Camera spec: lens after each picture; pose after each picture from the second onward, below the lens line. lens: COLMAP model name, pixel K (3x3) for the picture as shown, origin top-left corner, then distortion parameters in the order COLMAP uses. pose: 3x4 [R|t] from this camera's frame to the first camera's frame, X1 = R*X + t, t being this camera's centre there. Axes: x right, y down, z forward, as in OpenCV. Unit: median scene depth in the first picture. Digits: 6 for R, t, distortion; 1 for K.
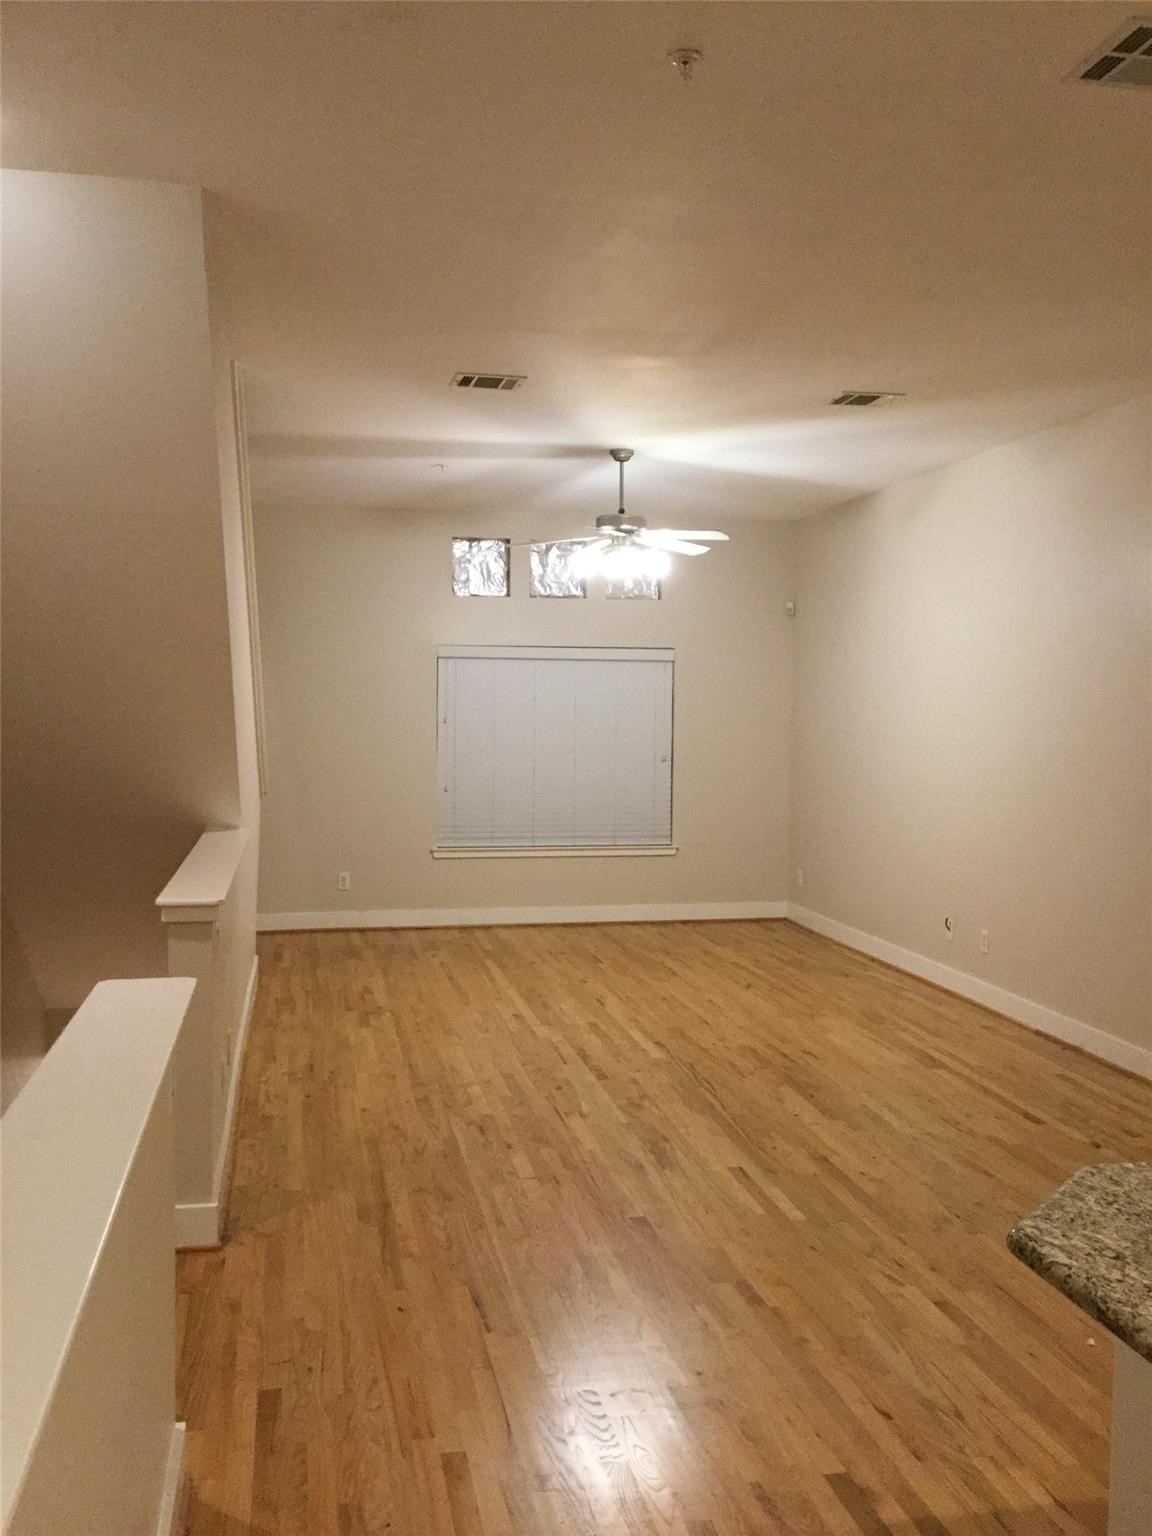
lens RADIAL K [[1385.7, 0, 576.9], [0, 1385.7, 768.4], [0, 0, 1]] dist [0.041418, -0.000770]
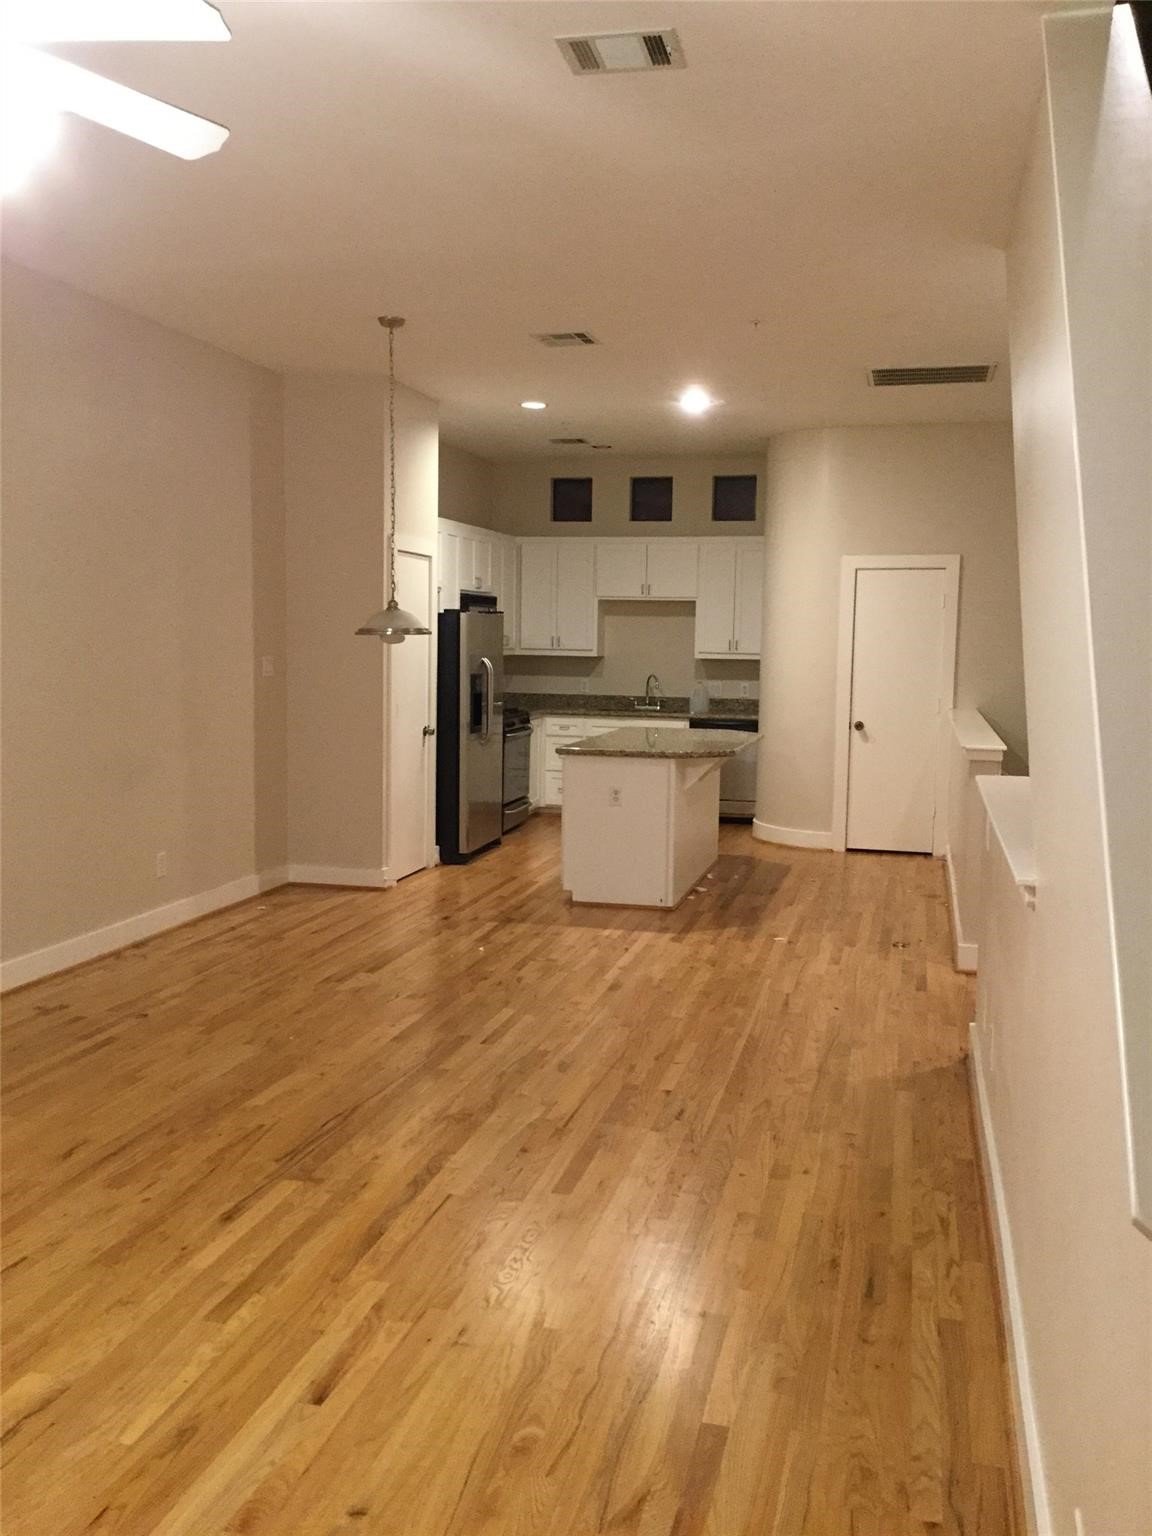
lens RADIAL K [[1385.7, 0, 575.9], [0, 1385.7, 765.3], [0, 0, 1]] dist [0.041418, -0.000770]
pose [[-0.904358, -0.062983, 0.422102, -0.335346], [-0.003724, 0.990177, 0.139769, -0.062969], [-0.426759, 0.124829, -0.895709, 1.663579]]
